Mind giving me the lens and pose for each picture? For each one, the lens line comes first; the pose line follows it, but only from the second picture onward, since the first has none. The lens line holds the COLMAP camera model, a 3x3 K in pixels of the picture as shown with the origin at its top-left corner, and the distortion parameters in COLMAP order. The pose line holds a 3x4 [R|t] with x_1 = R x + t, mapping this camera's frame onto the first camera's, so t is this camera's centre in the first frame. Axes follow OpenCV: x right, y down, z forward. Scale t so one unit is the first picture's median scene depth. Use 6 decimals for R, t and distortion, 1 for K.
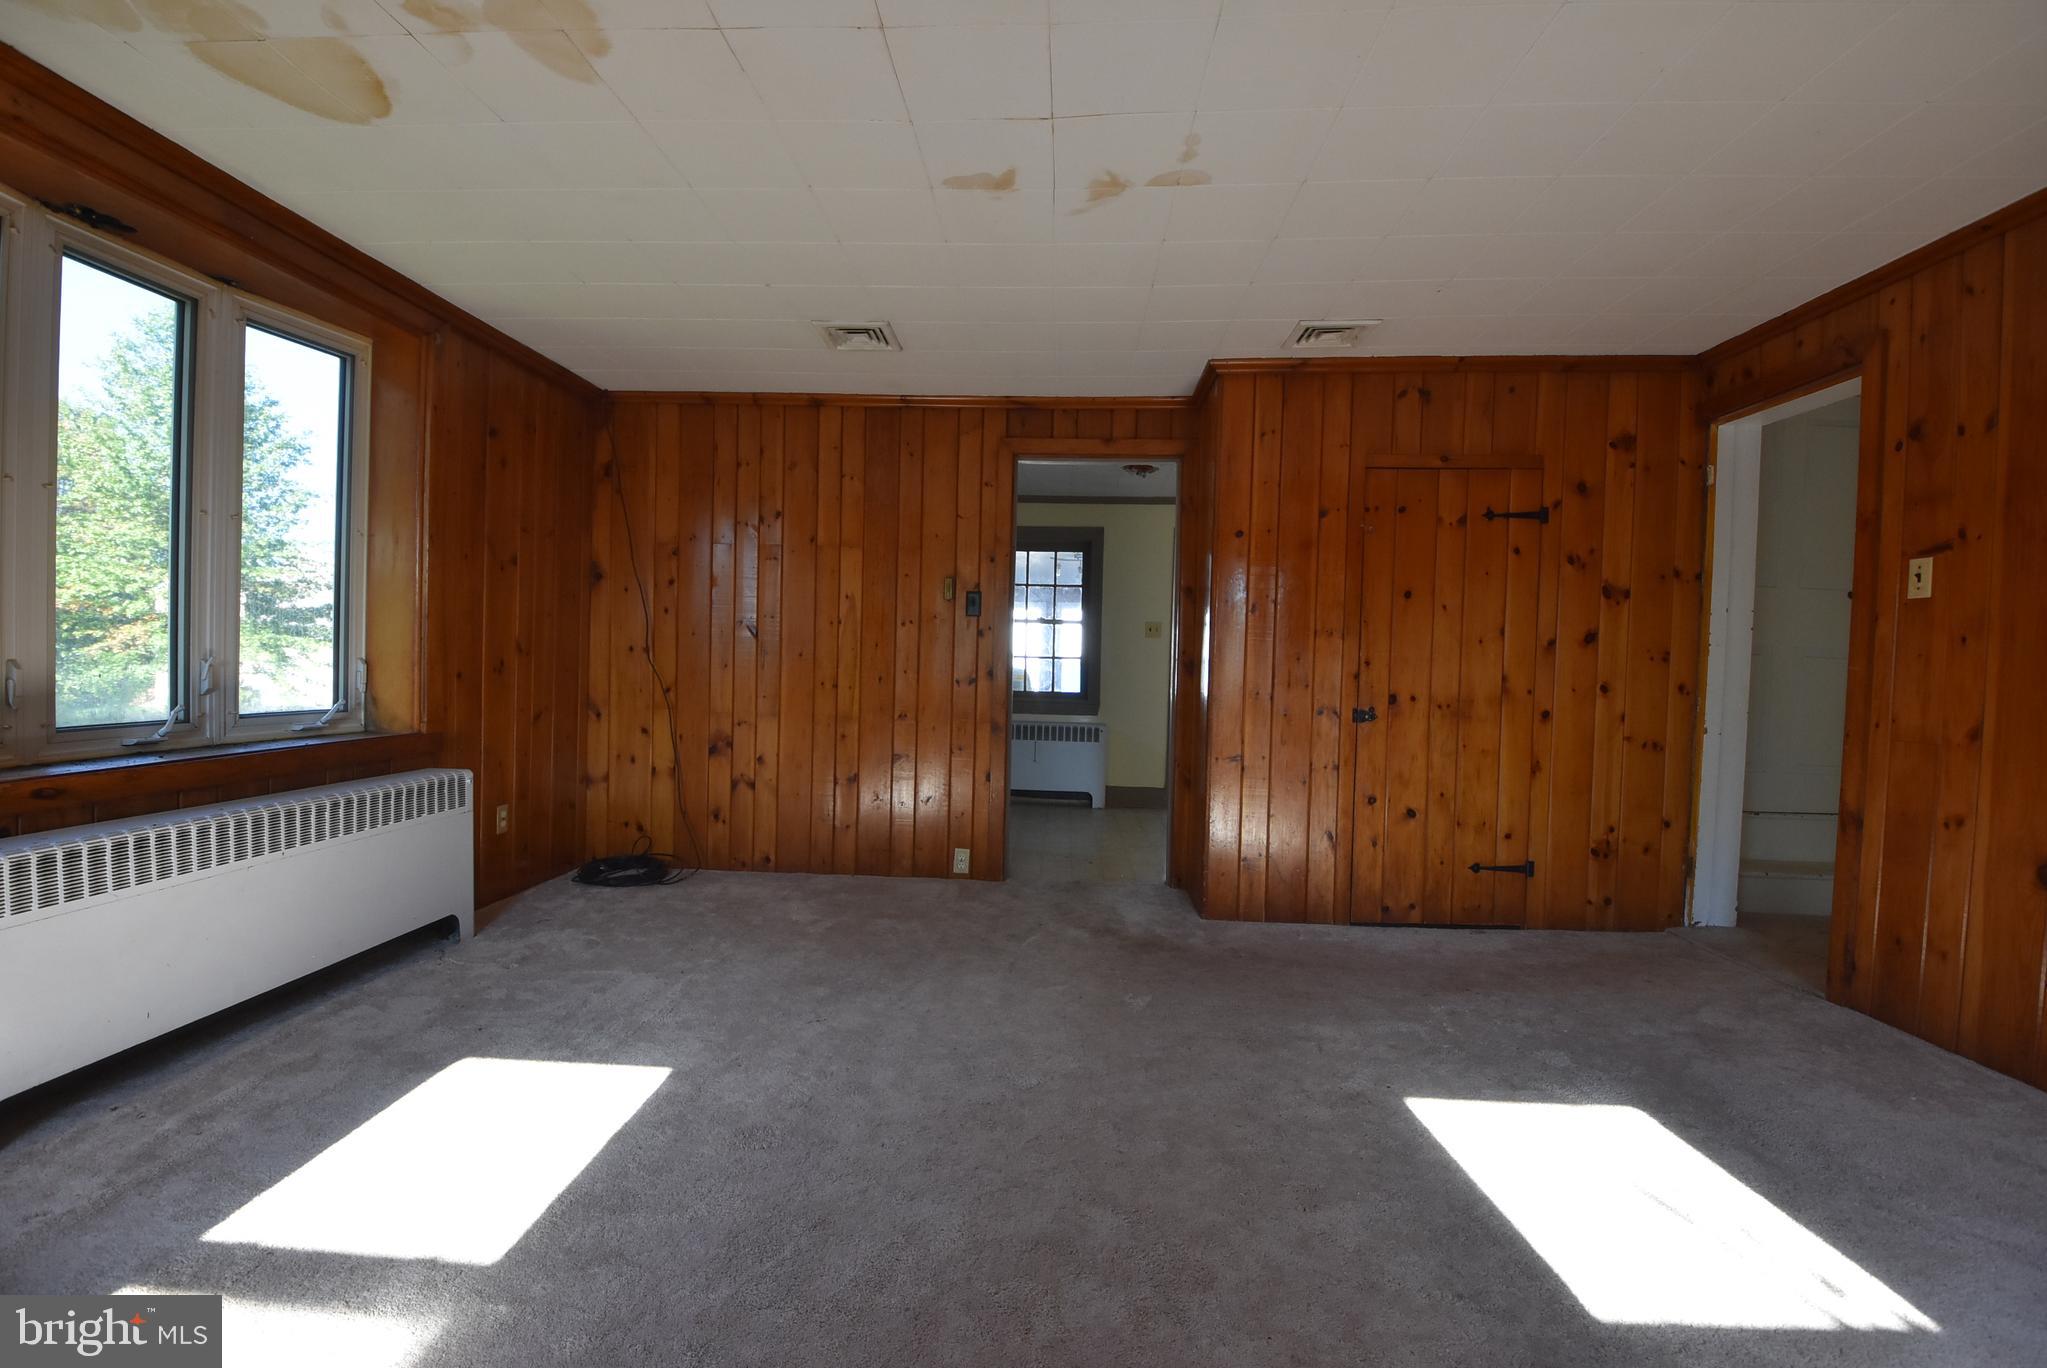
lens RADIAL K [[905.5, 0, 1023.5], [0, 905.5, 684.0], [0, 0, 1]] dist [-0.000620, -0.010956]
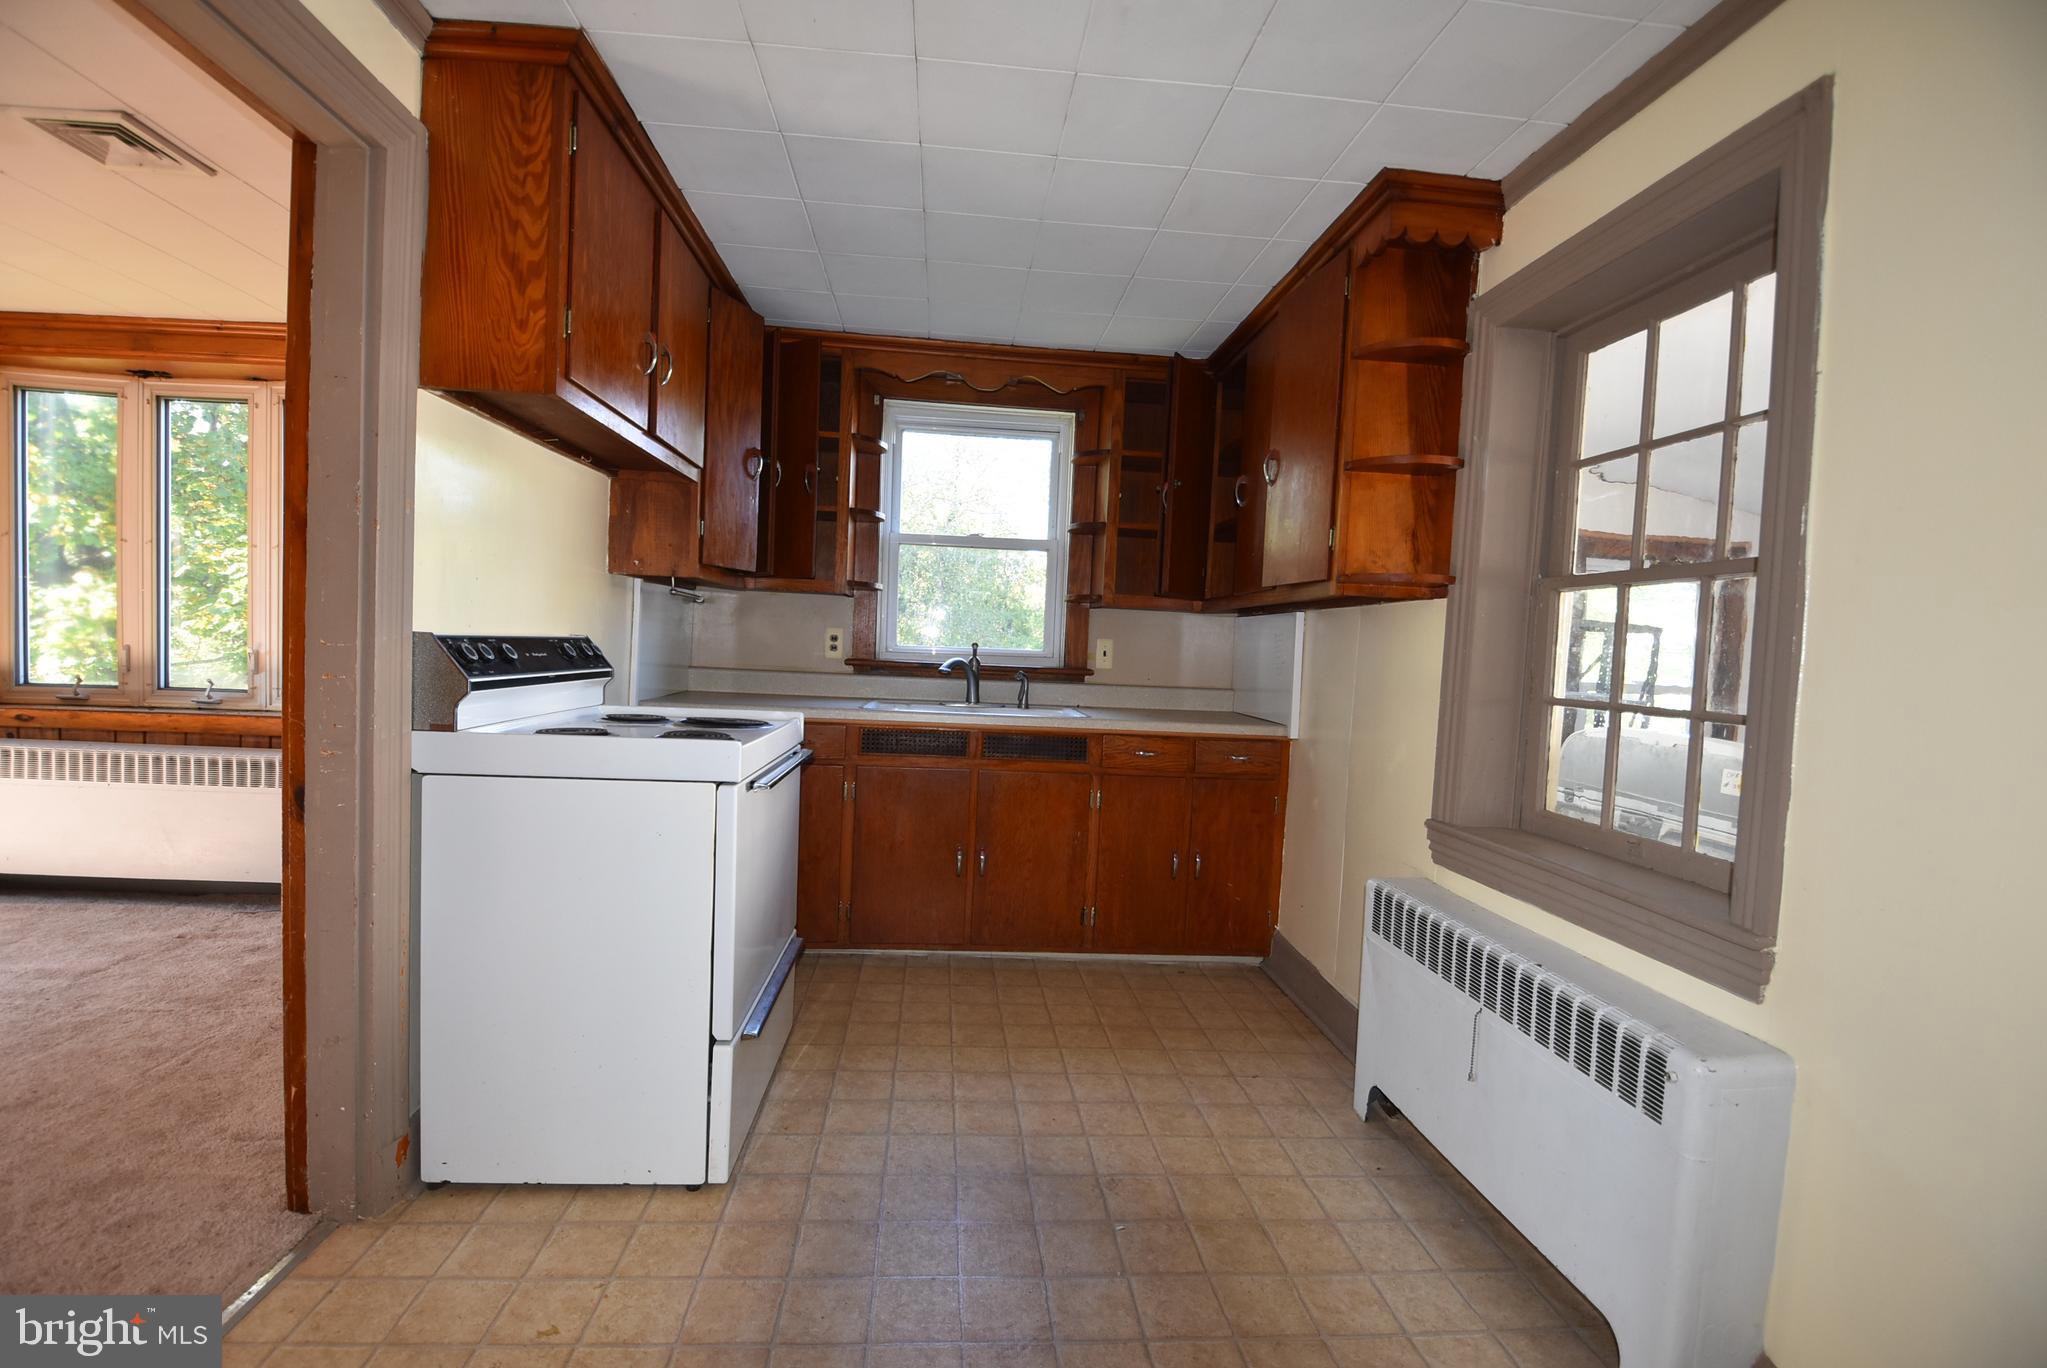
lens RADIAL K [[905.5, 0, 1023.5], [0, 905.5, 684.0], [0, 0, 1]] dist [-0.000620, -0.010956]
pose [[0.123600, 0.023615, -0.992051, 0.823061], [-0.067118, 0.997626, 0.015385, -0.095511], [0.990060, 0.064683, 0.124891, 2.494496]]
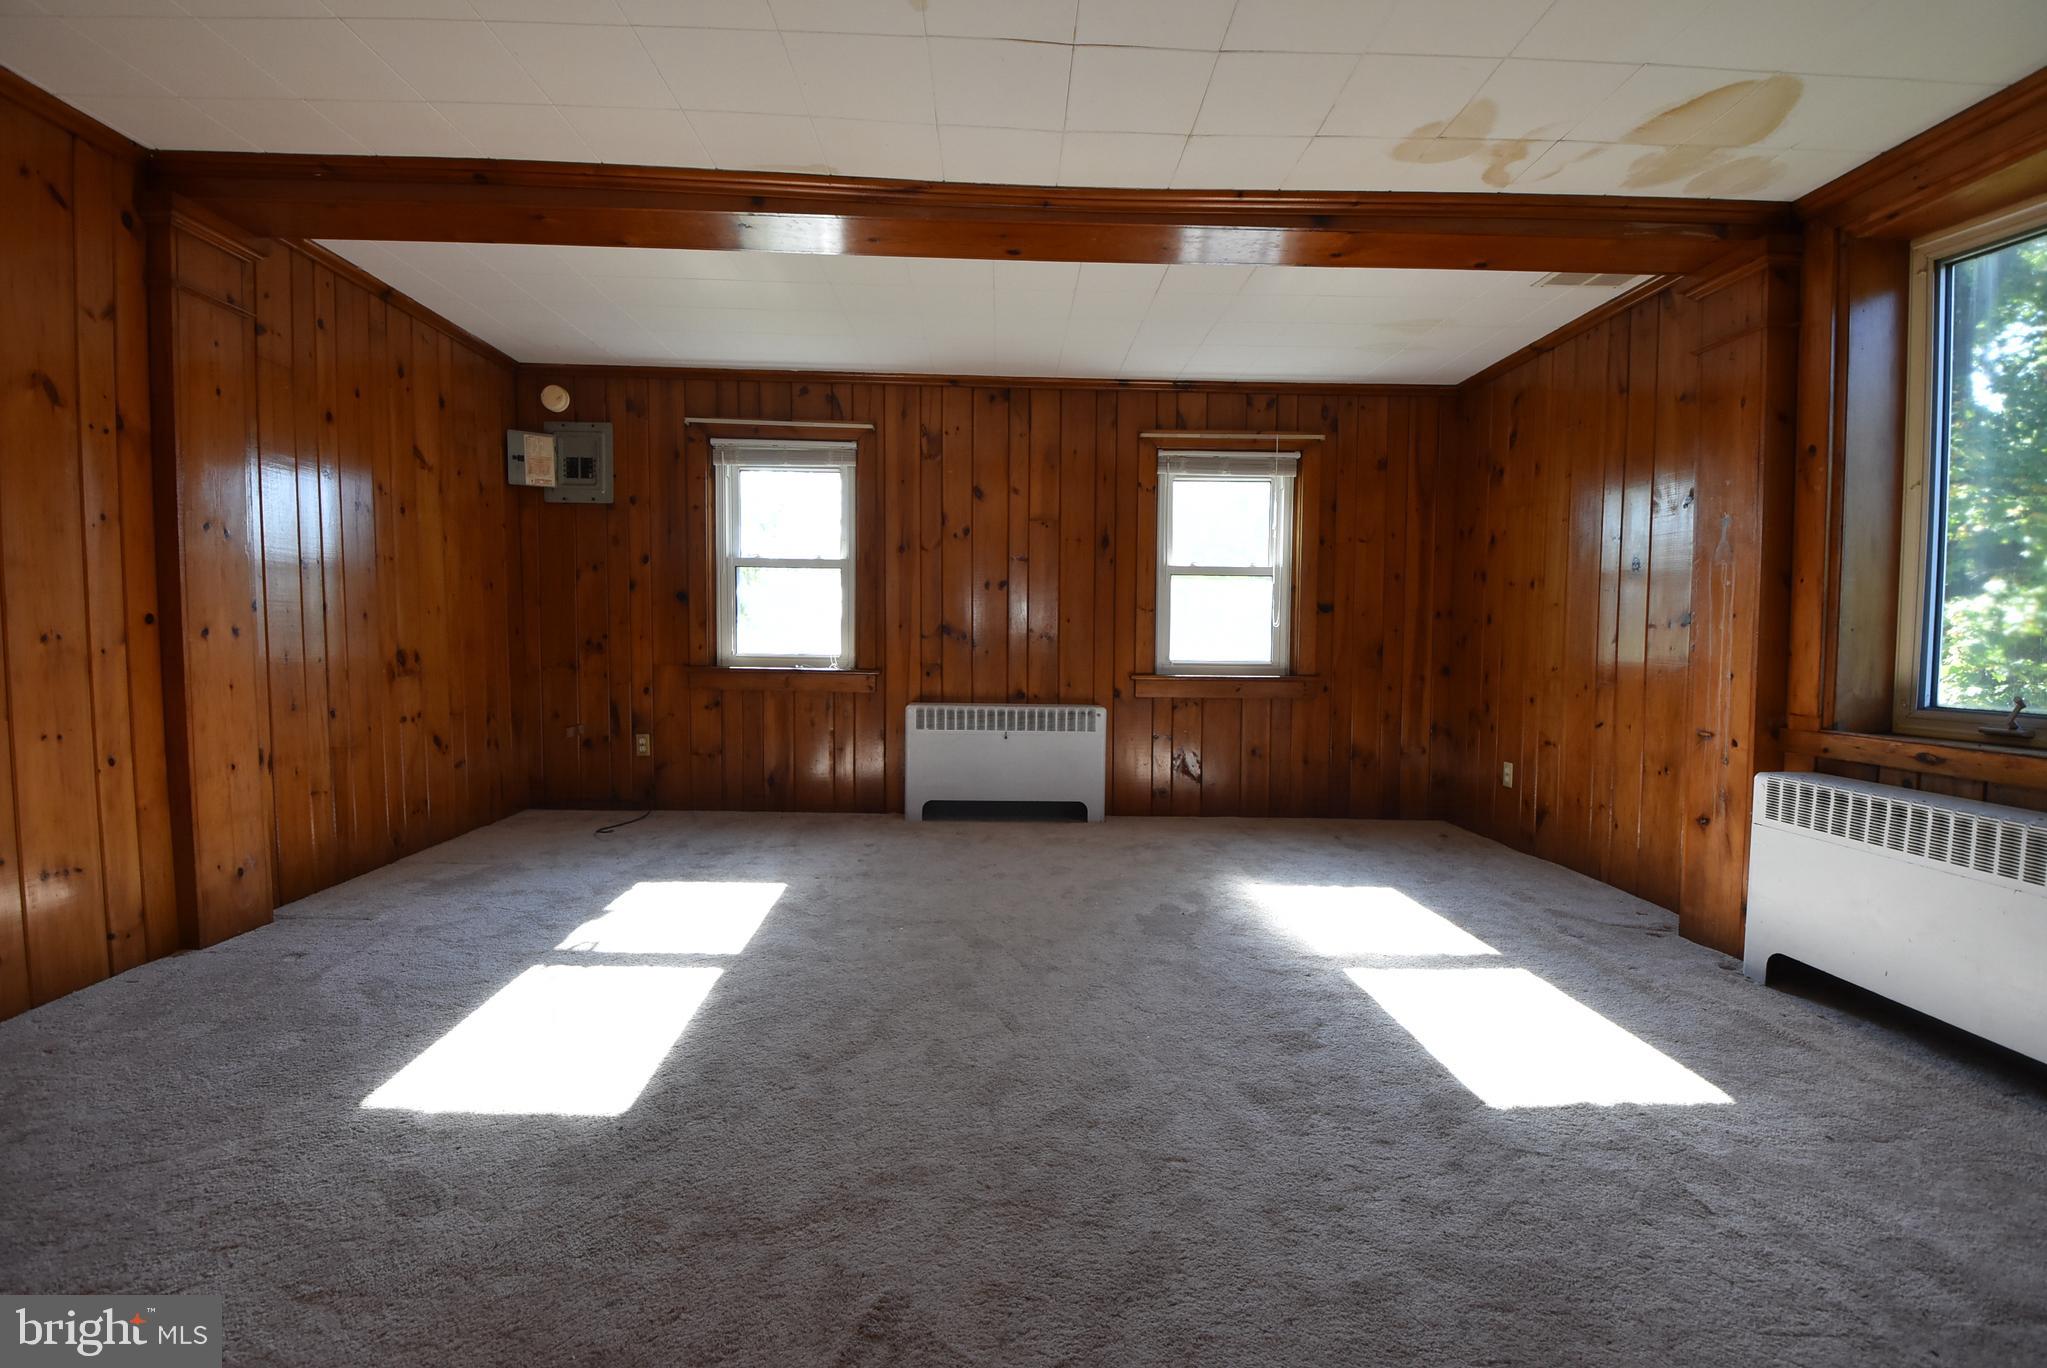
lens RADIAL K [[905.5, 0, 1023.5], [0, 905.5, 684.0], [0, 0, 1]] dist [-0.000620, -0.010956]
pose [[-0.996765, -0.031919, -0.073768, 0.129051], [-0.037773, 0.996129, 0.079374, -0.017423], [0.070949, 0.081903, -0.994112, 1.855767]]
